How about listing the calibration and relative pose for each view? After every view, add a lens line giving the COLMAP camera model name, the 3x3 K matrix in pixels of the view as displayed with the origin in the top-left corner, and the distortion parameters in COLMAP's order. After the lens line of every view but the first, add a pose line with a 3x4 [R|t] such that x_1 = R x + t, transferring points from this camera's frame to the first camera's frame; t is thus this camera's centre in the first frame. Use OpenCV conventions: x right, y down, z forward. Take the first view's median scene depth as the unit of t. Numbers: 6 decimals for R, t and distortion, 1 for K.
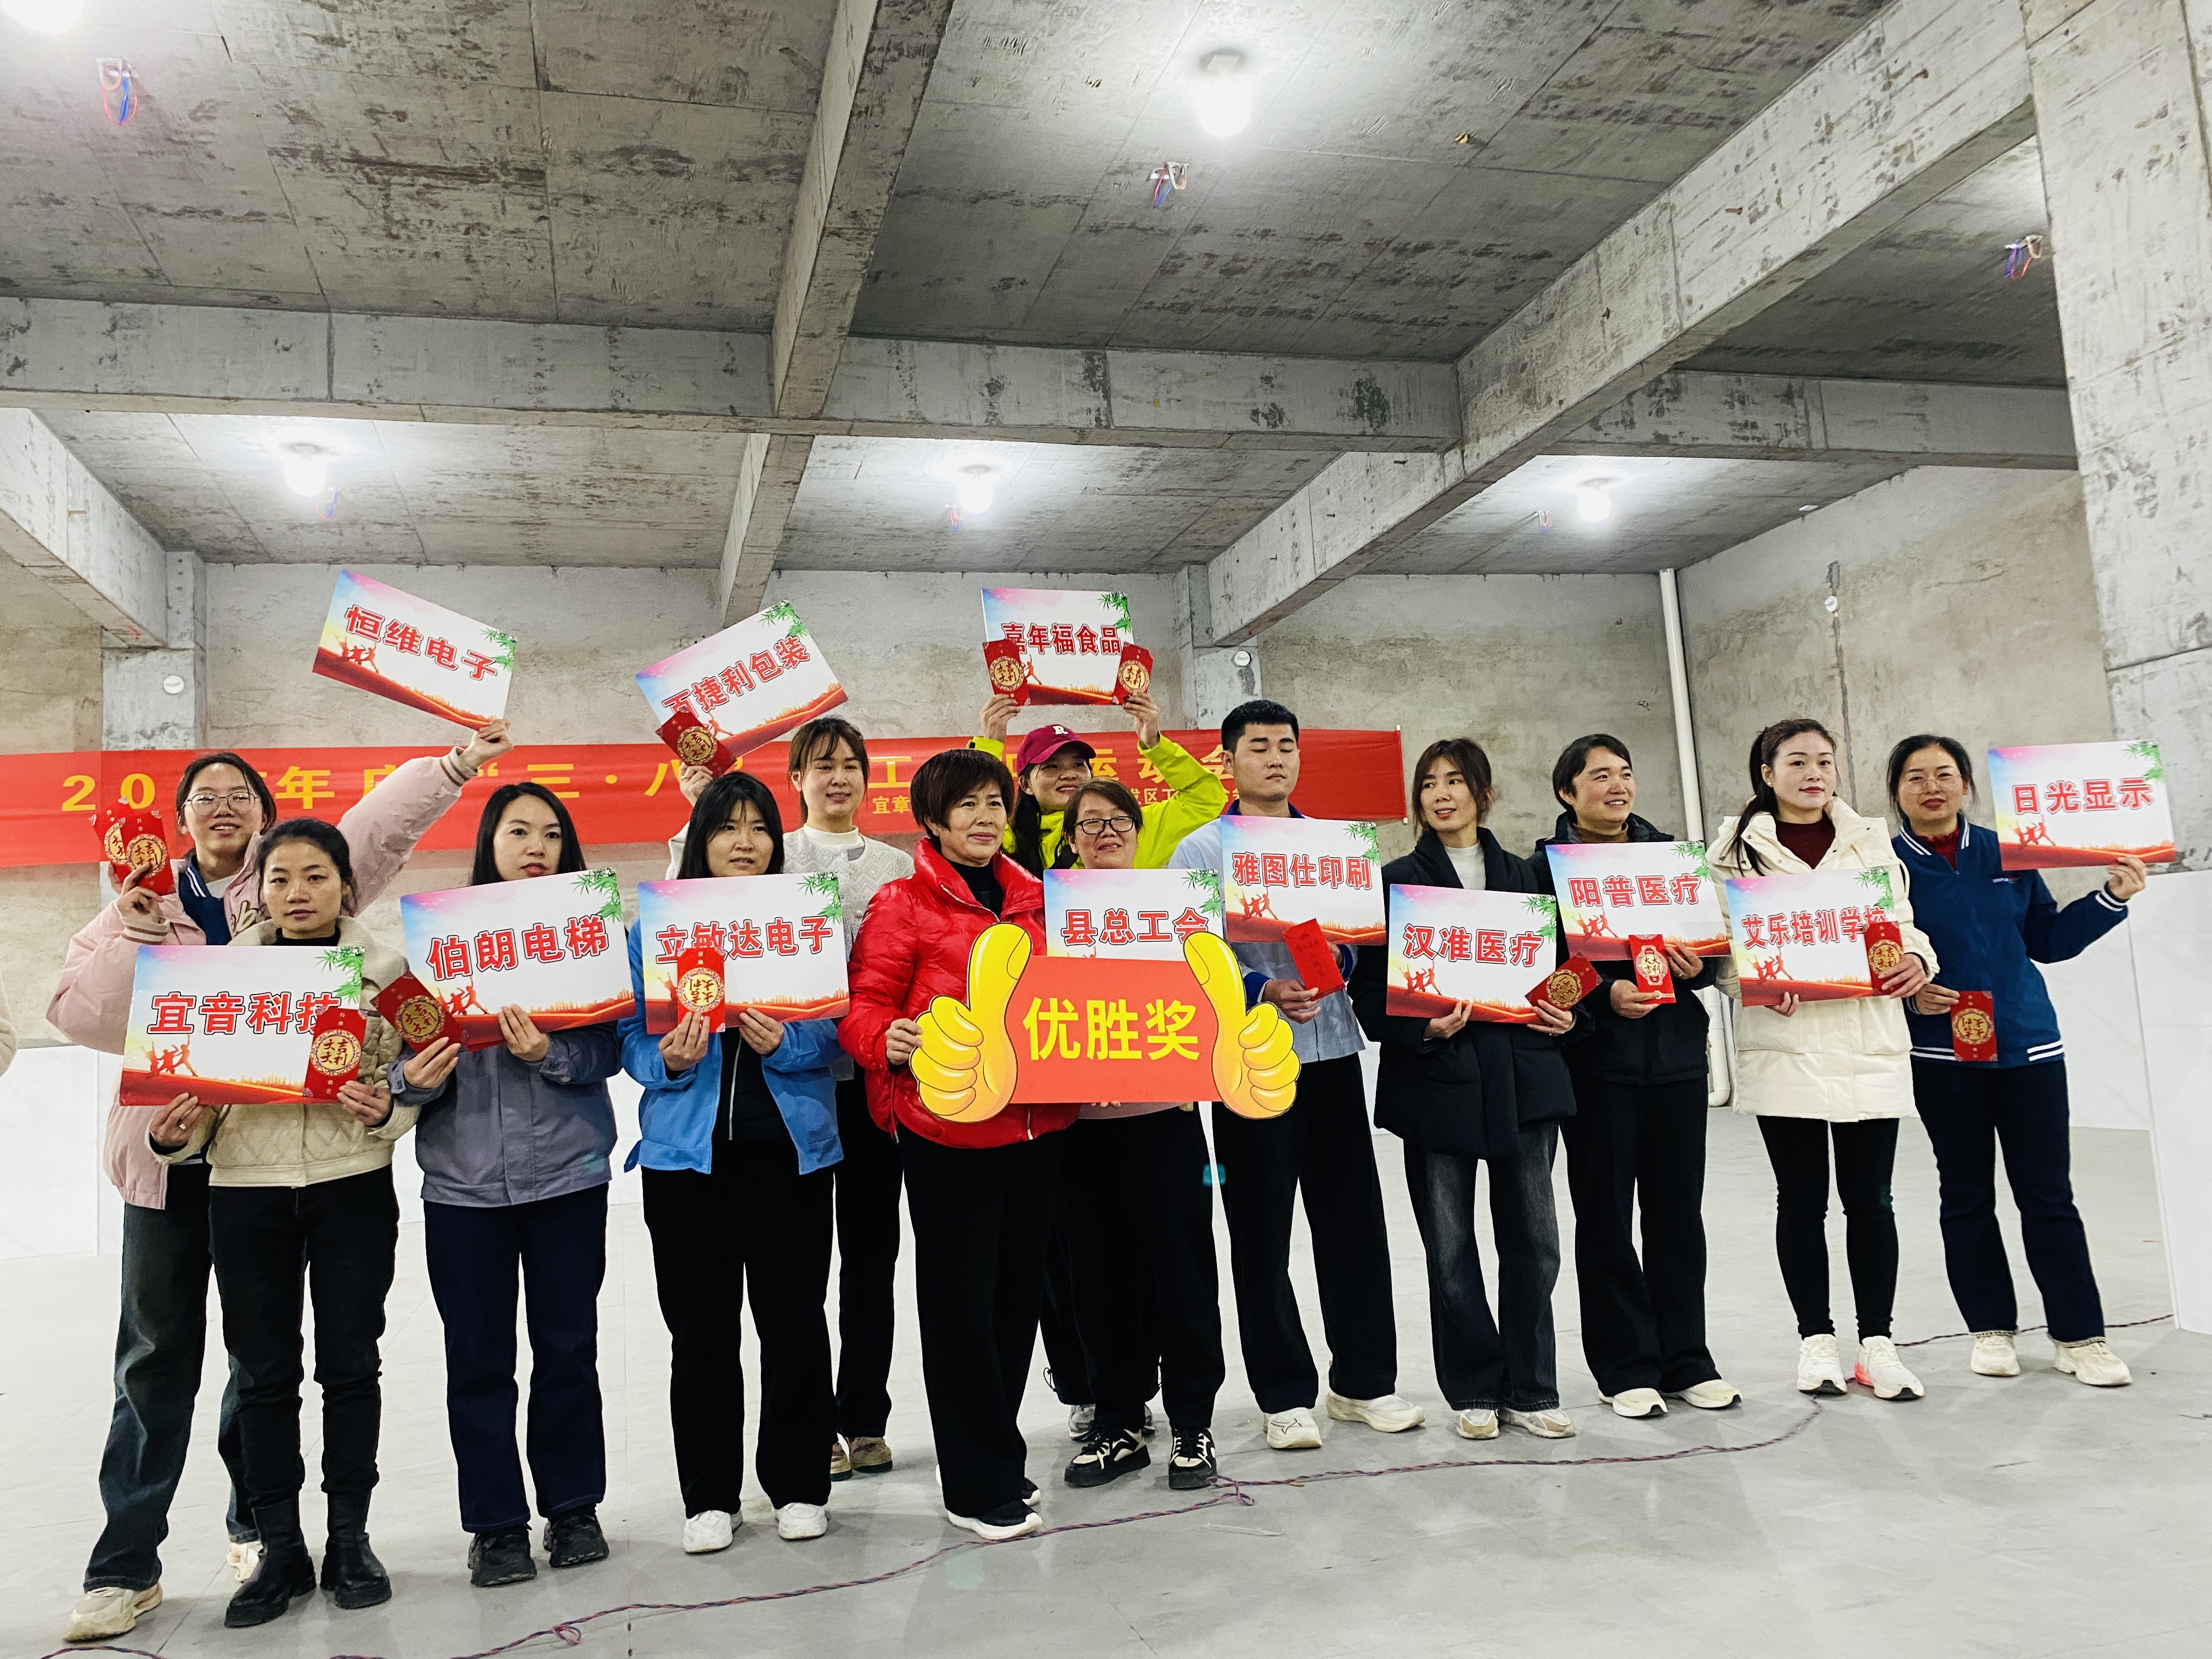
lens RADIAL K [[1698.8, 0, 1070.2], [0, 1698.8, 824.3], [0, 0, 1]] dist [0.014633, -0.001315]
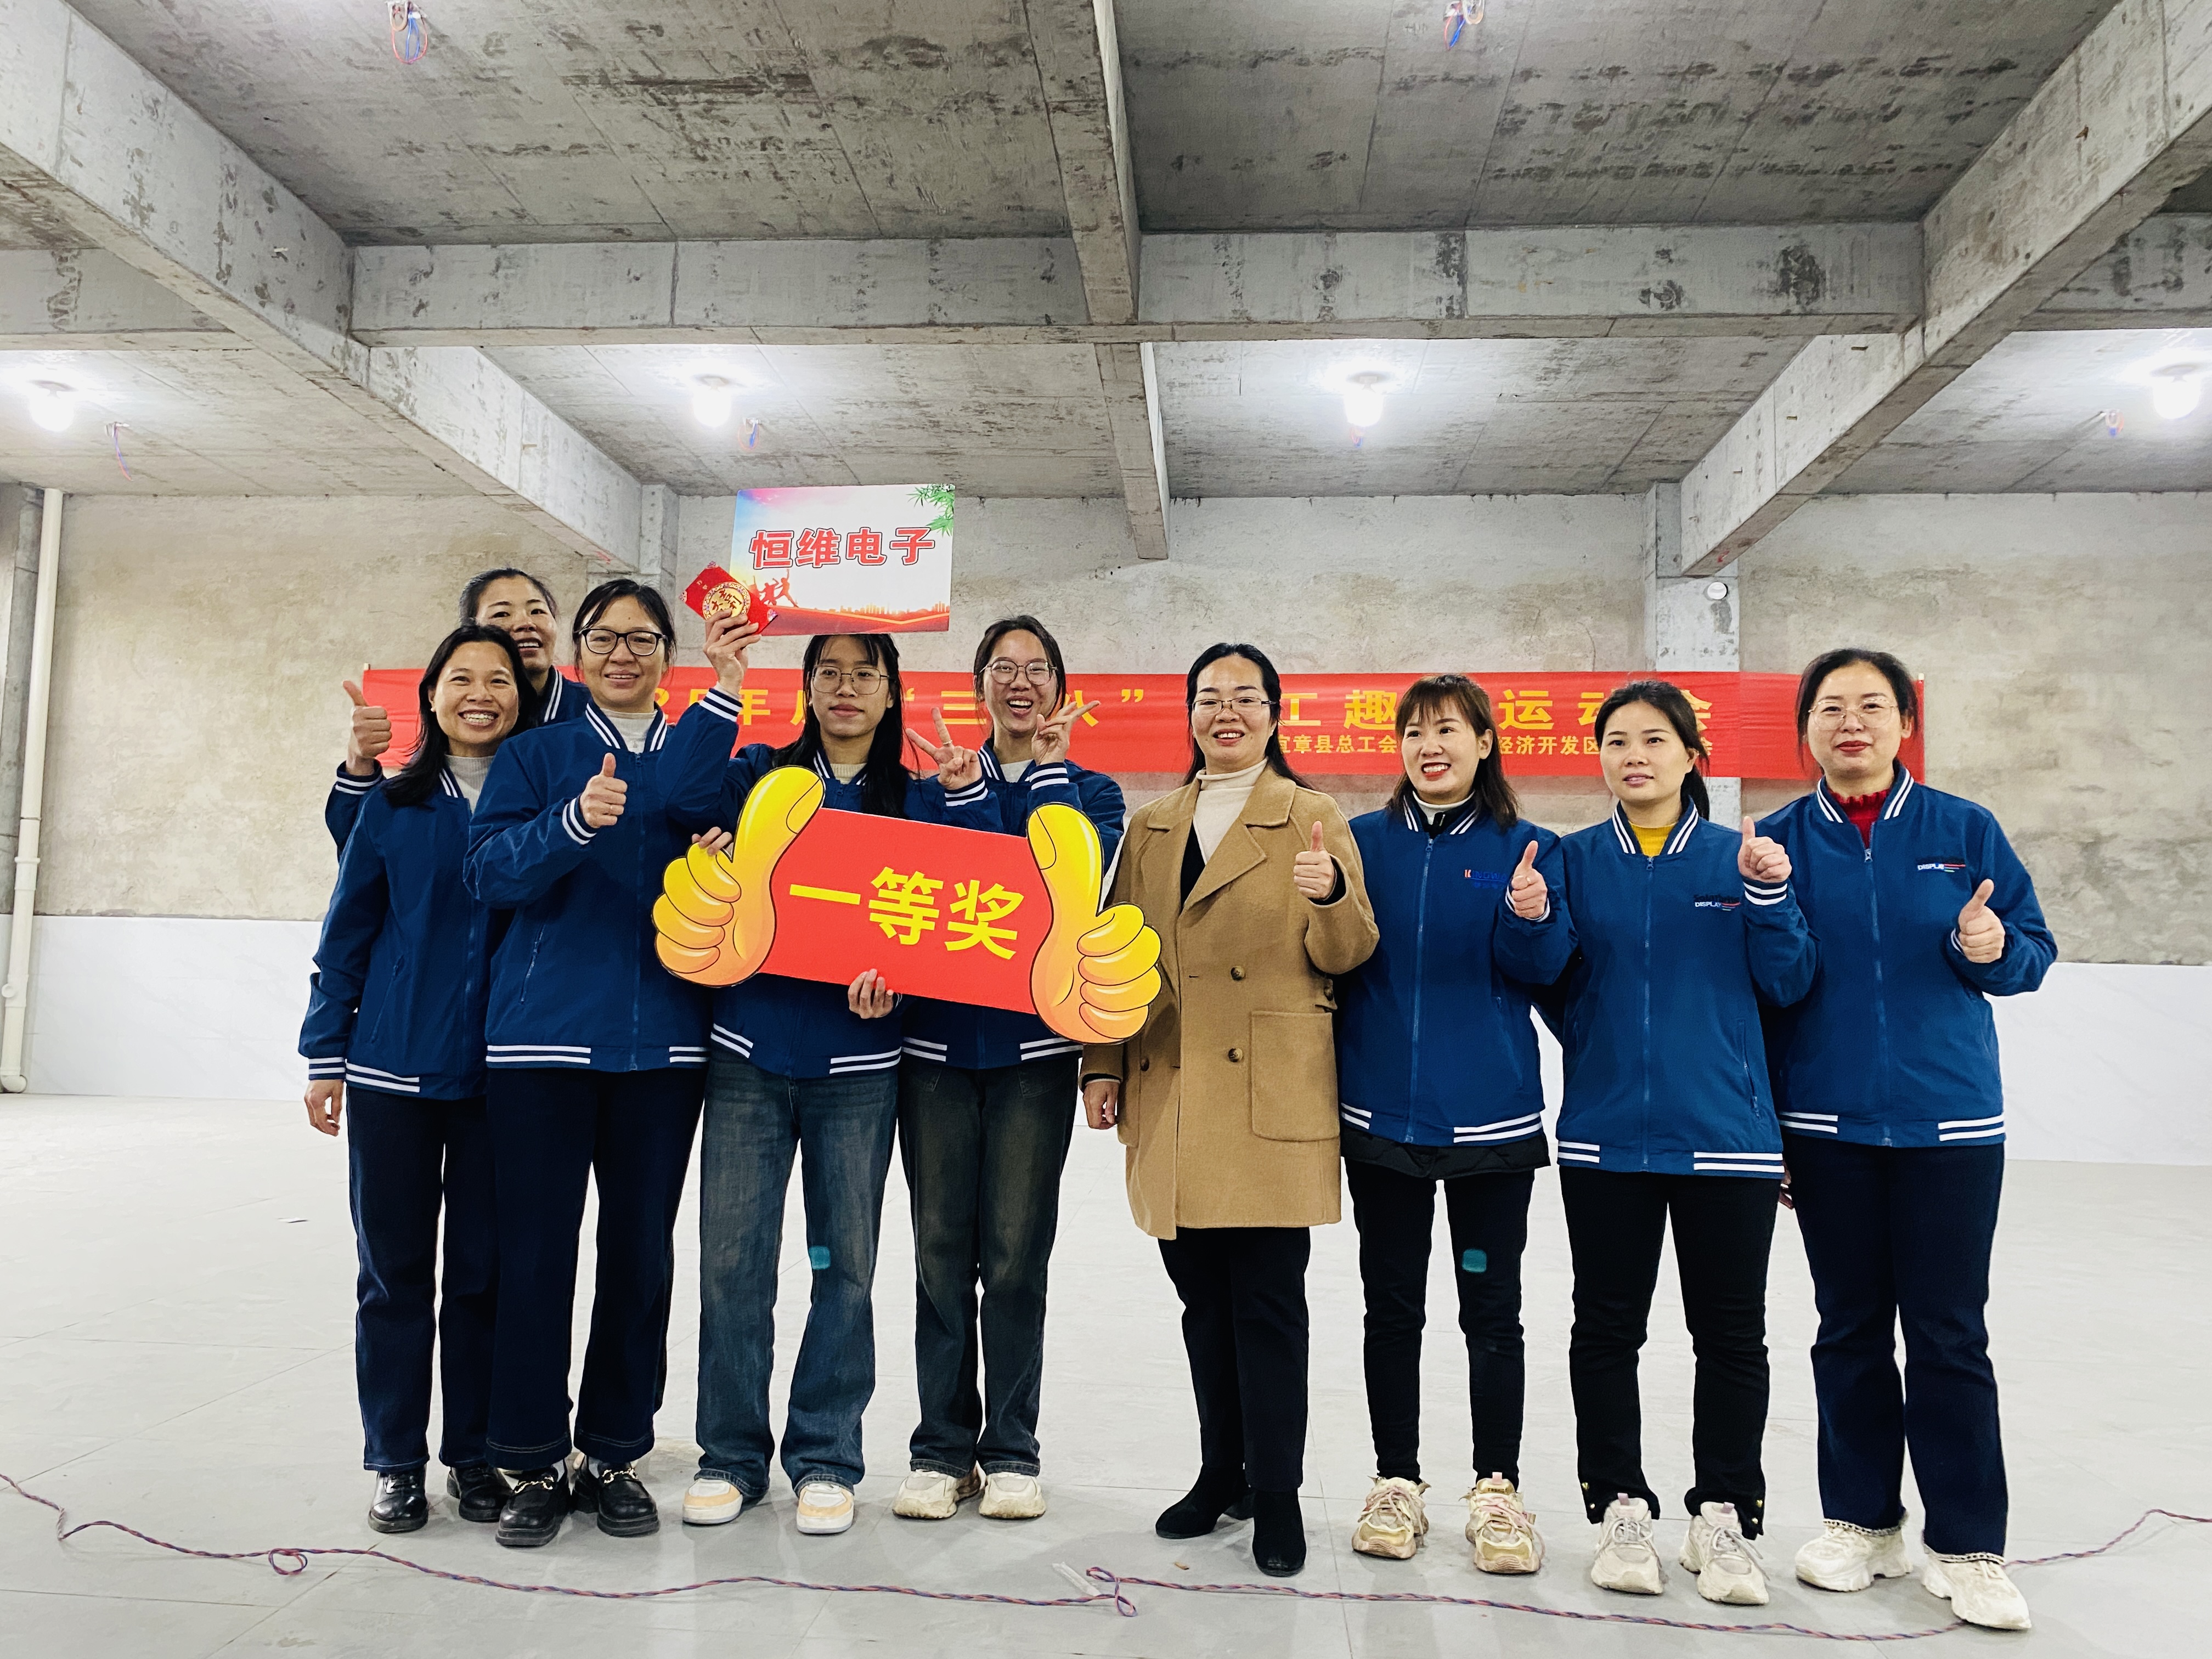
lens RADIAL K [[1698.8, 0, 1070.2], [0, 1698.8, 824.3], [0, 0, 1]] dist [0.014633, -0.001315]
pose [[0.934610, 0.055516, -0.351314, 0.170804], [-0.045221, 0.998275, 0.037448, 0.005474], [0.352787, -0.019113, 0.935509, 0.101076]]
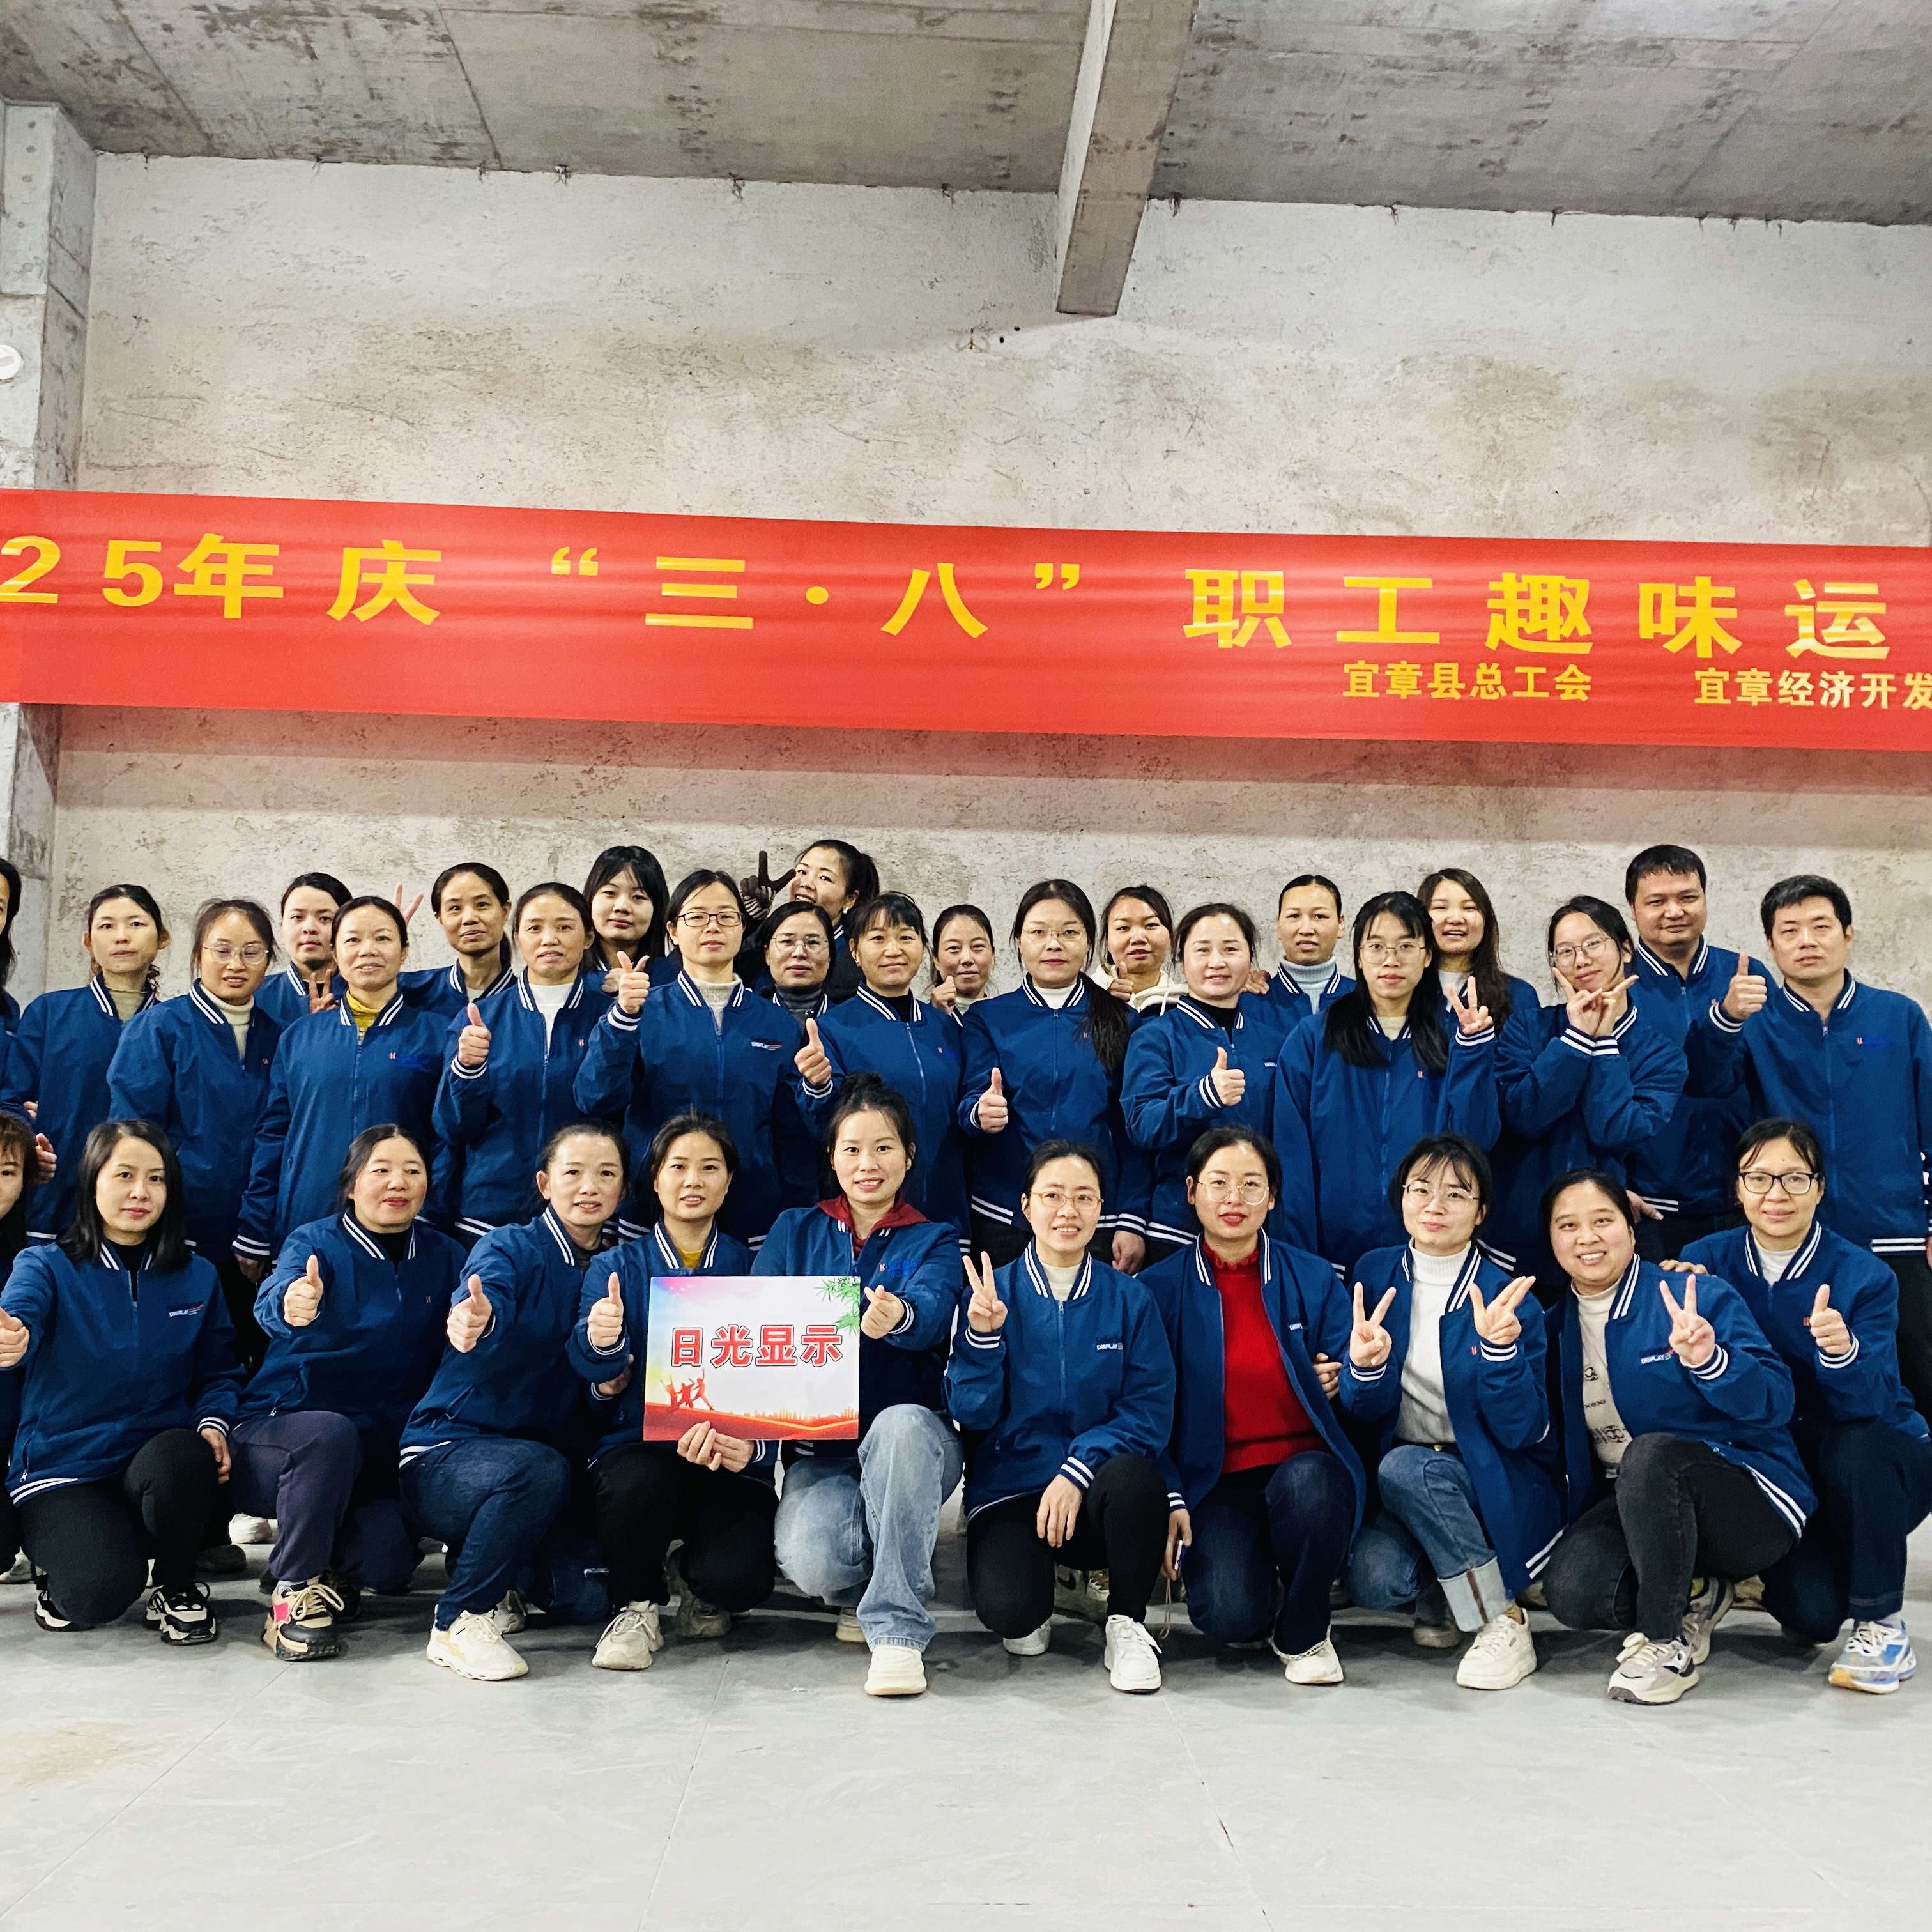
lens RADIAL K [[1906.7, 0, 983.0], [0, 1906.7, 970.6], [0, 0, 1]] dist [0.131194, -0.262914]
pose [[0.975853, 0.064069, -0.208819, -0.149451], [-0.058357, 0.997737, 0.033412, 0.087631], [0.210487, -0.020419, 0.977383, 0.685617]]
